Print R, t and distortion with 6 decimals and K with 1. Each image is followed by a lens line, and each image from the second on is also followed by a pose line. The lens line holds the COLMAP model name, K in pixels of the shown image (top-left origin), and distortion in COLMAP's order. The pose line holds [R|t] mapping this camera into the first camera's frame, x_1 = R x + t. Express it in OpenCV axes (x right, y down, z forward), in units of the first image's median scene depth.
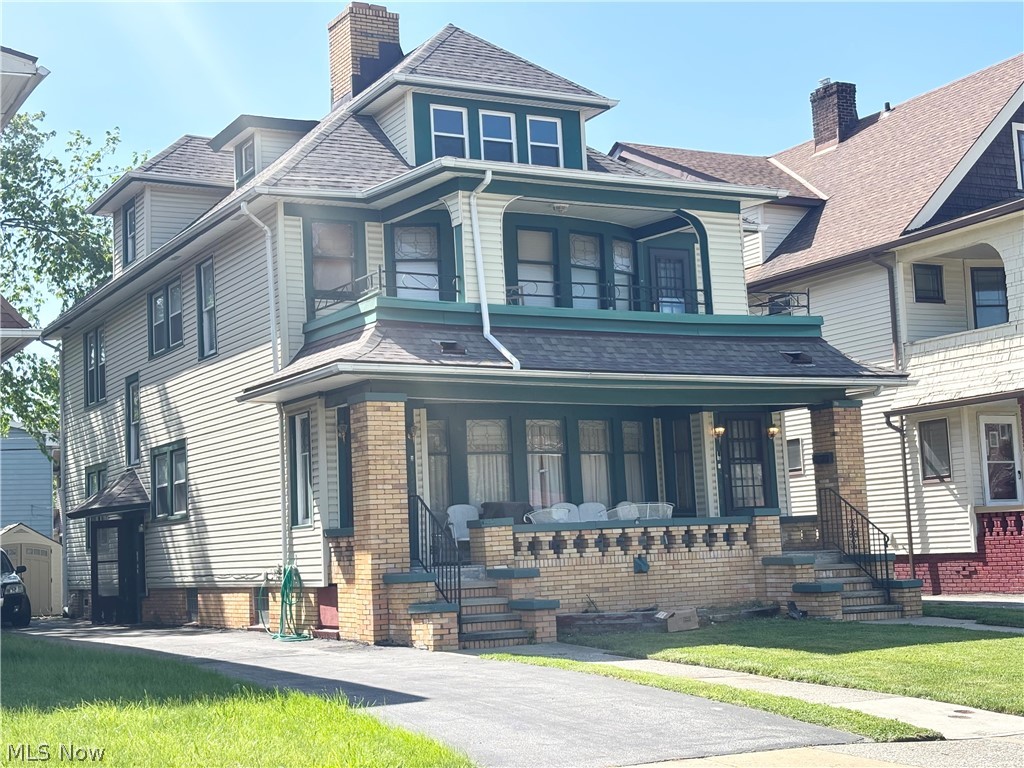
lens RADIAL K [[1538.5, 0, 512.0], [0, 1538.5, 384.0], [0, 0, 1]] dist [0.250828, -1.012983]
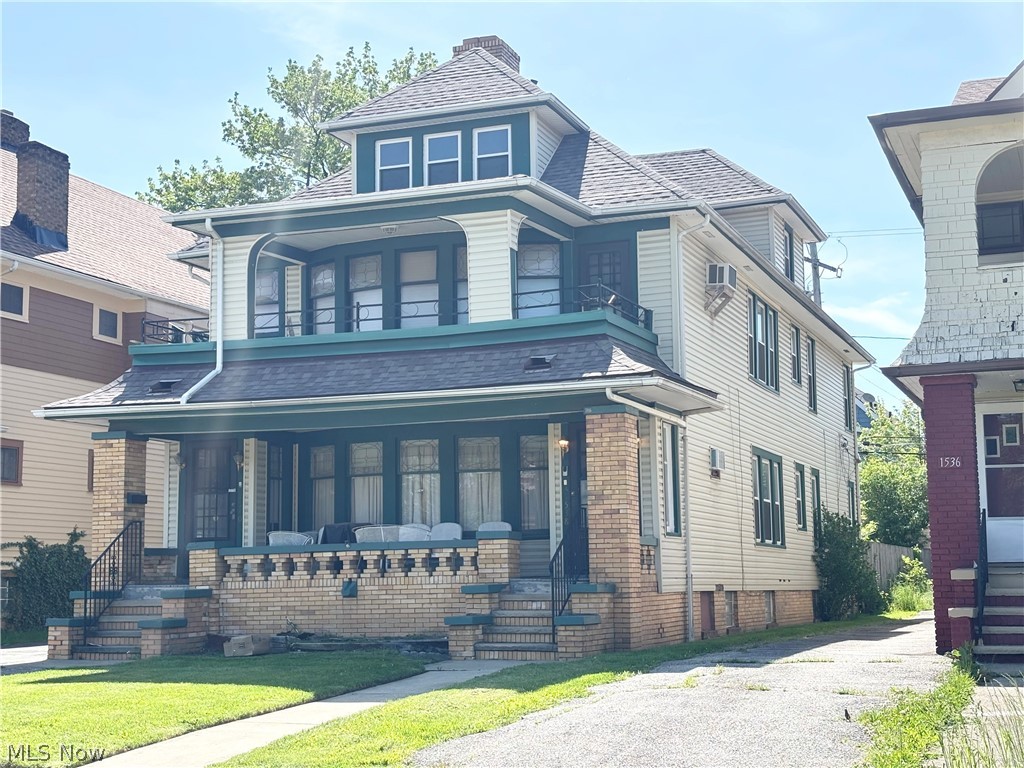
lens RADIAL K [[1538.5, 0, 512.0], [0, 1538.5, 384.0], [0, 0, 1]] dist [0.250828, -1.012983]
pose [[0.649467, -0.062803, -0.757792, 0.888292], [0.067580, 0.997407, -0.024741, 0.017249], [0.757381, -0.035143, 0.652027, 0.426520]]
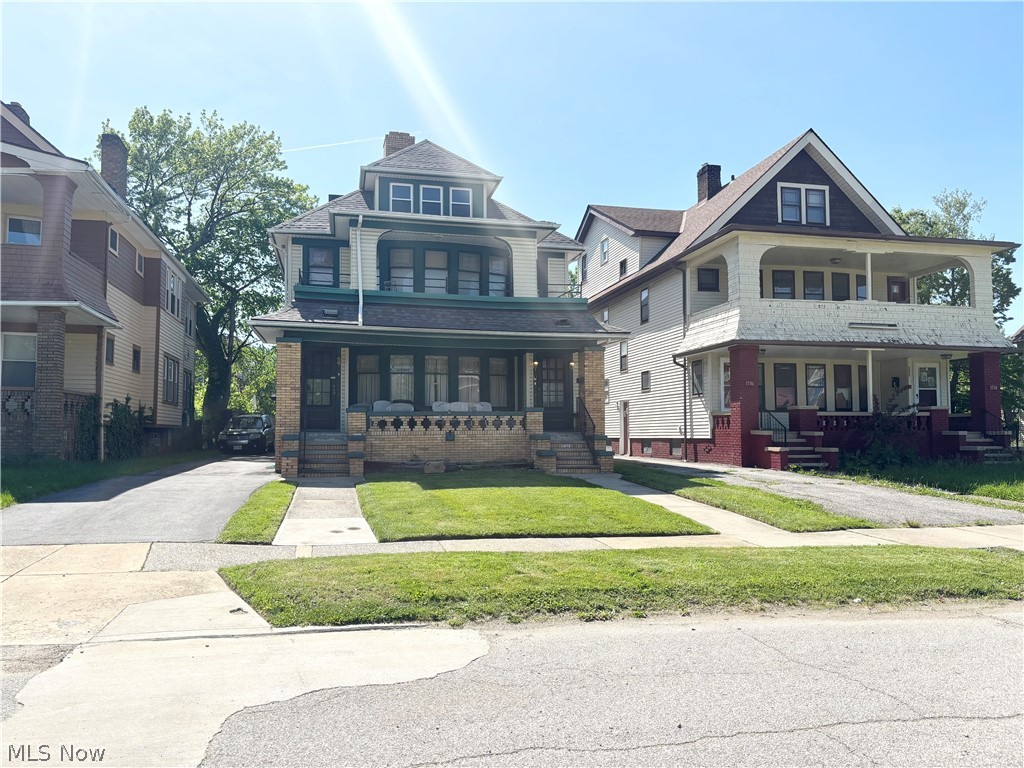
lens RADIAL K [[776.4, 0, 512.0], [0, 776.4, 384.0], [0, 0, 1]] dist [0.145385, -0.284850]
pose [[0.962535, 0.025367, -0.269970, 0.385059], [-0.011630, 0.998560, 0.052362, 0.008063], [0.270909, -0.047261, 0.961444, 0.151224]]
